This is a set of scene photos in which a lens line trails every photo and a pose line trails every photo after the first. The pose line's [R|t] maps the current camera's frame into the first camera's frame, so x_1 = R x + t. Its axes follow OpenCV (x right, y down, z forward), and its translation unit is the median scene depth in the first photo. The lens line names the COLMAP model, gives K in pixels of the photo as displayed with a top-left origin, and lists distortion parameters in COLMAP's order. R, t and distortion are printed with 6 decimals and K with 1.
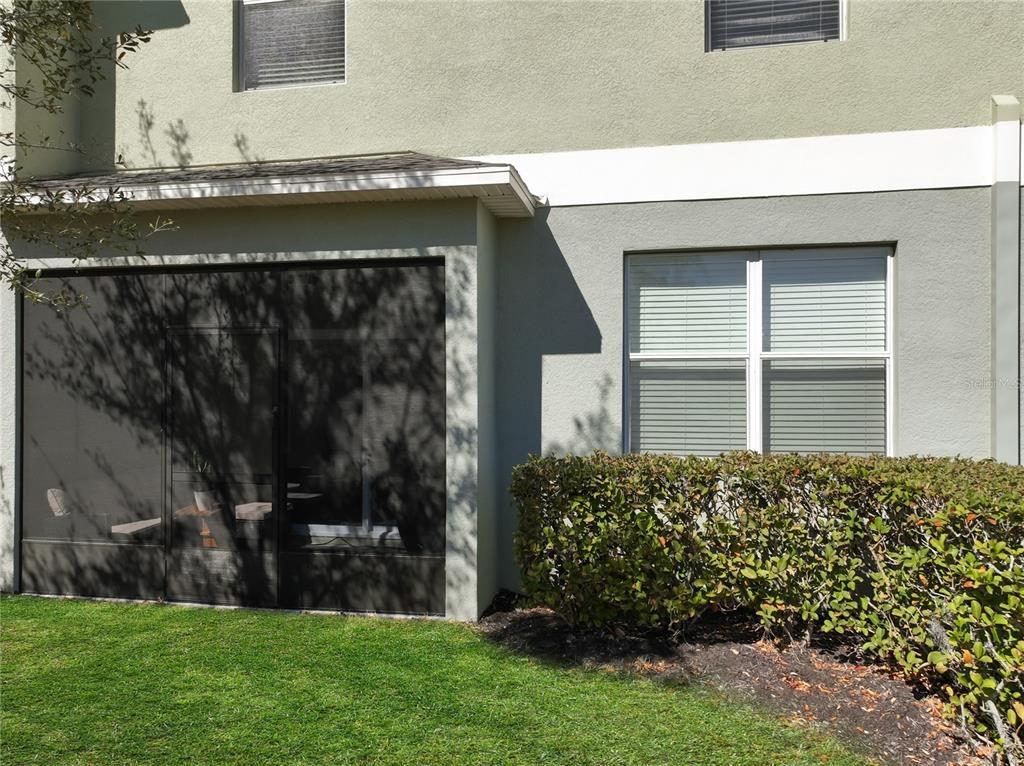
lens RADIAL K [[753.5, 0, 512.0], [0, 753.5, 383.0], [0, 0, 1]] dist [-0.004064, 0.000809]
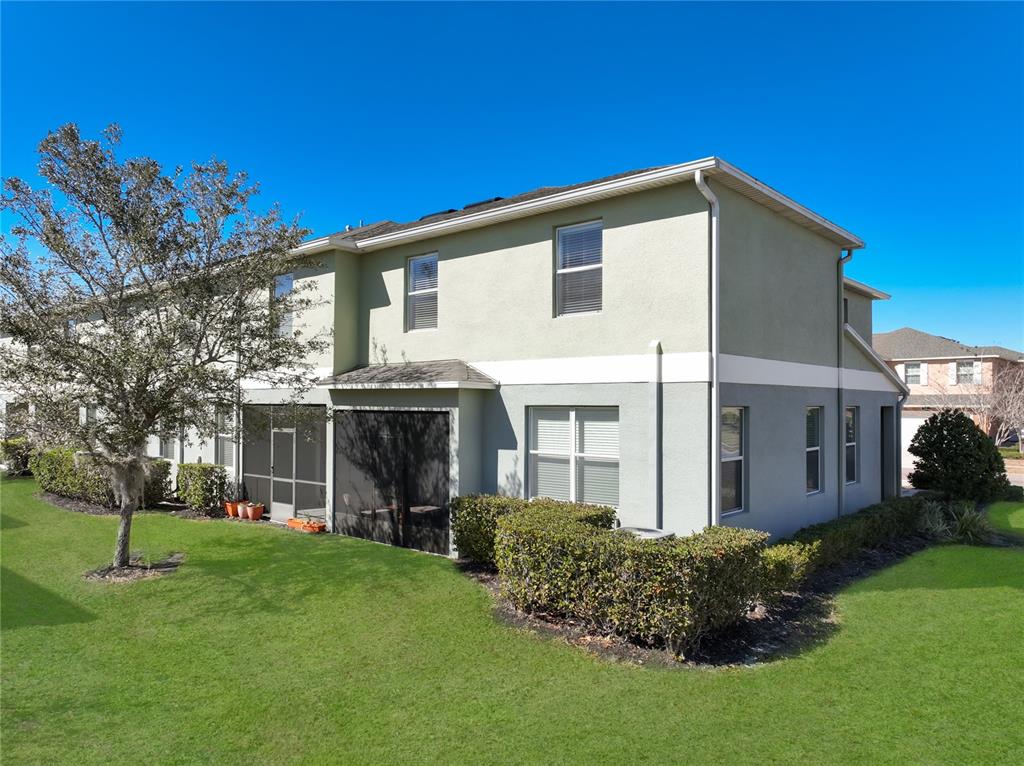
lens RADIAL K [[753.5, 0, 512.0], [0, 753.5, 383.0], [0, 0, 1]] dist [-0.004064, 0.000809]
pose [[0.855706, -0.011764, -0.517328, 1.295548], [-0.004330, 0.999544, -0.029892, -0.174805], [0.517443, 0.027819, 0.855265, -0.967987]]
